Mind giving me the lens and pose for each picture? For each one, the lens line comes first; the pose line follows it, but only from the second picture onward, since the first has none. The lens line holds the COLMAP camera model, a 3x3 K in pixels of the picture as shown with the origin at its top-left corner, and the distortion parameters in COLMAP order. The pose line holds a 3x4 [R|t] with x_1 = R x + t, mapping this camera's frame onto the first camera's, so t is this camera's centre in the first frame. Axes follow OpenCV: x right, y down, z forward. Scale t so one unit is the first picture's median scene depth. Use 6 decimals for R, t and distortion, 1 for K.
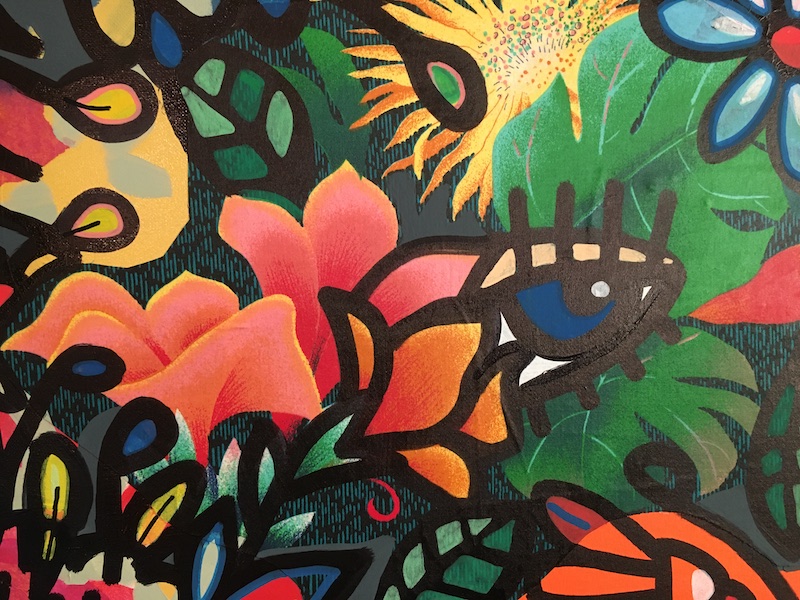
lens RADIAL K [[666.9, 0, 405.8], [0, 666.9, 302.2], [0, 0, 1]] dist [0.036176, -0.016694]
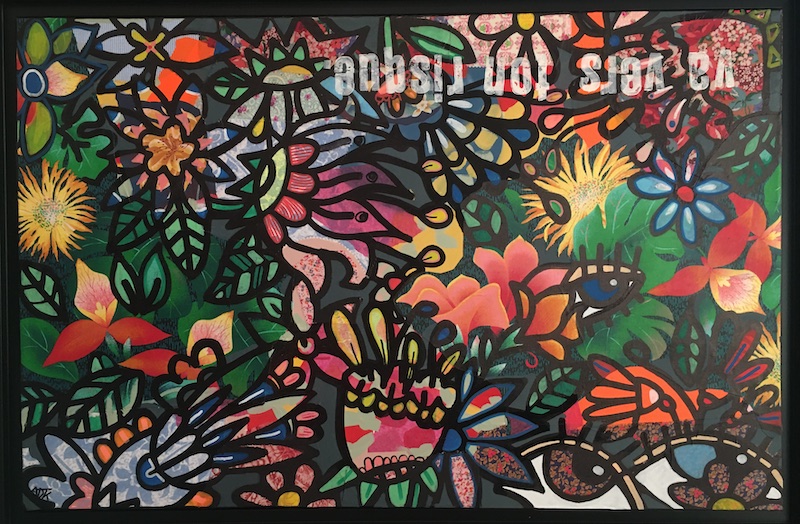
lens RADIAL K [[695.0, 0, 401.2], [0, 695.0, 268.2], [0, 0, 1]] dist [0.021765, 0.006558]
pose [[0.956979, 0.006825, -0.290078, 0.278841], [-0.027643, 0.997321, -0.067731, 0.134290], [0.288839, 0.072836, 0.954603, -1.888848]]
